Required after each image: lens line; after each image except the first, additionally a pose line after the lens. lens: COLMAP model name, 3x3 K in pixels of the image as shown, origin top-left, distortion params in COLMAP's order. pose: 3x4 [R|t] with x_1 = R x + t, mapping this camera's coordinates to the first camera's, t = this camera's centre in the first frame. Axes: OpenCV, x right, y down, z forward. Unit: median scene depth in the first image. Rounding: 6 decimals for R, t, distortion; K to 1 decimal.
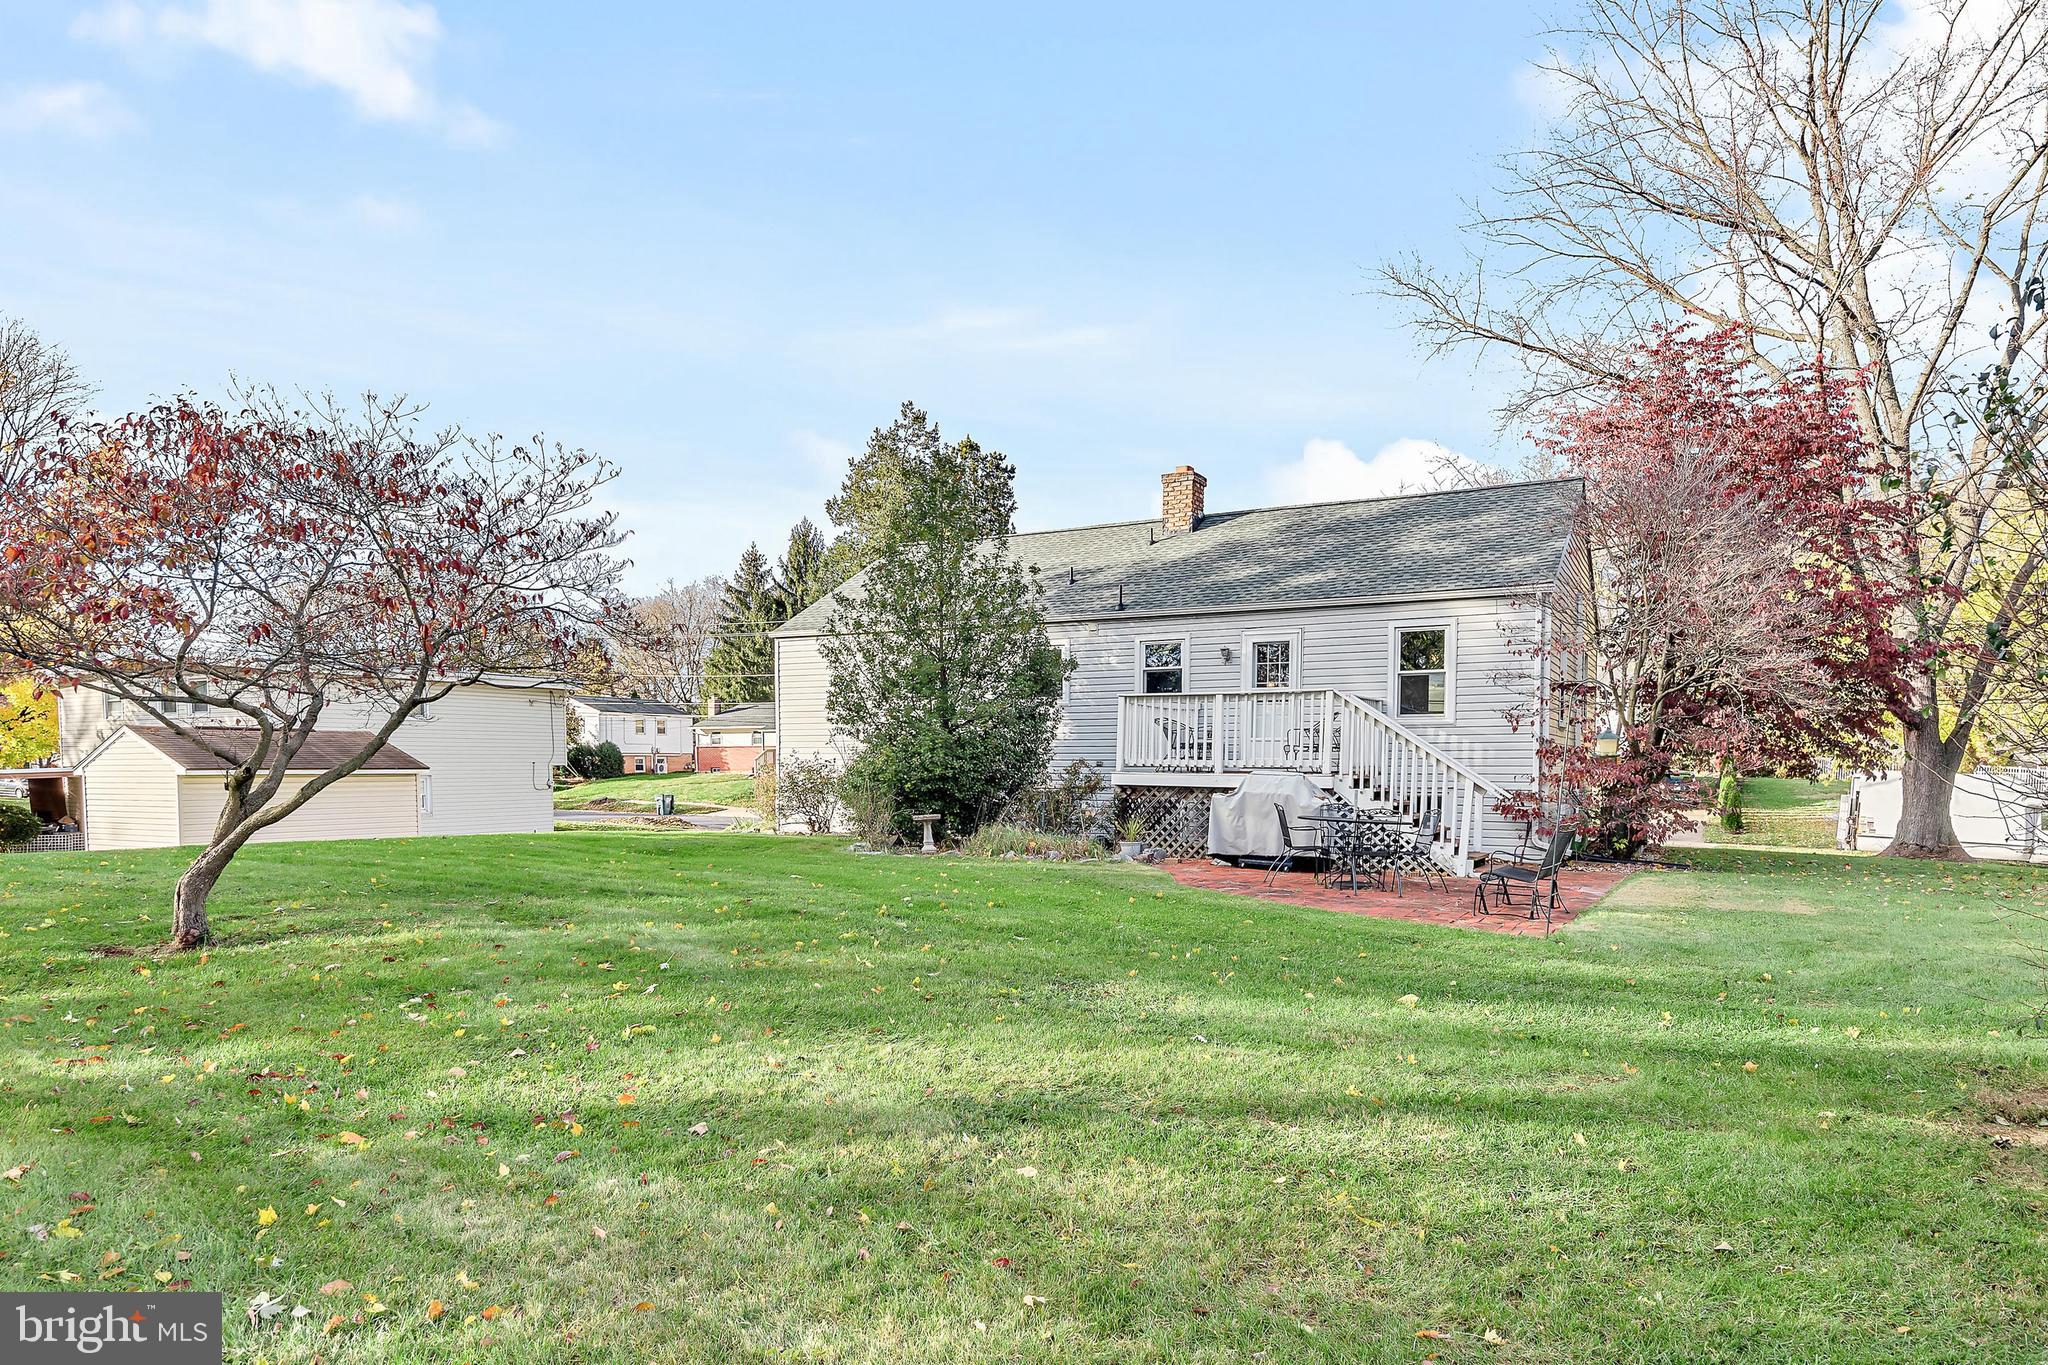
lens RADIAL K [[1242.8, 0, 1023.1], [0, 1242.8, 686.9], [0, 0, 1]] dist [-0.000949, -0.000032]
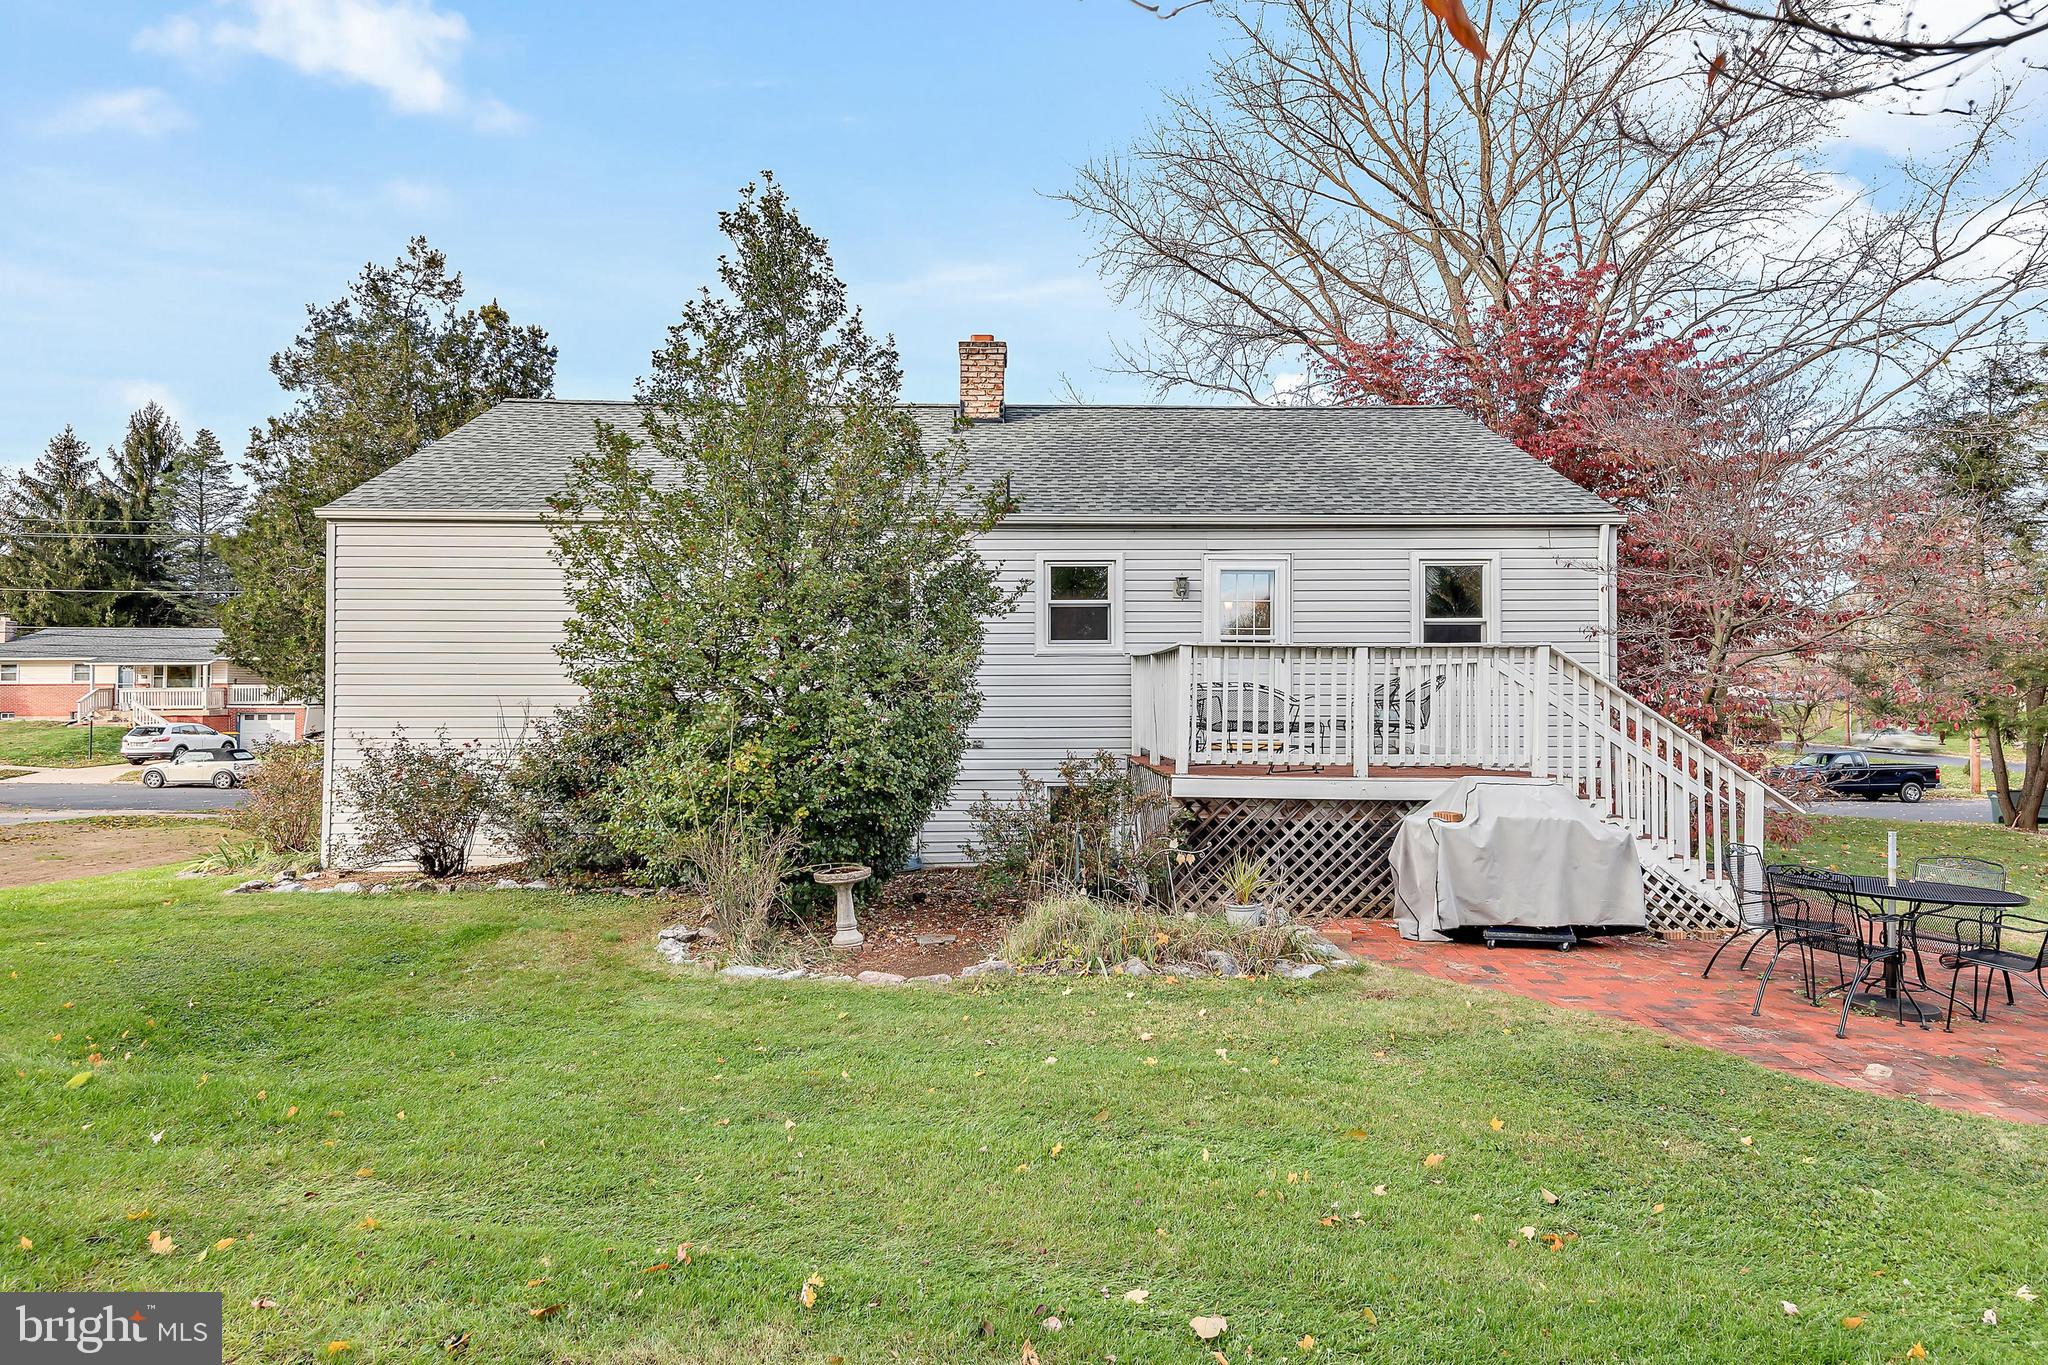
lens RADIAL K [[1106.3, 0, 1045.6], [0, 1106.3, 627.3], [0, 0, 1]] dist [0.006219, -0.000322]
pose [[0.864568, 0.030221, 0.501606, -0.210299], [-0.029807, 0.999517, -0.008844, 0.004592], [-0.501631, -0.007305, 0.865051, 0.506438]]
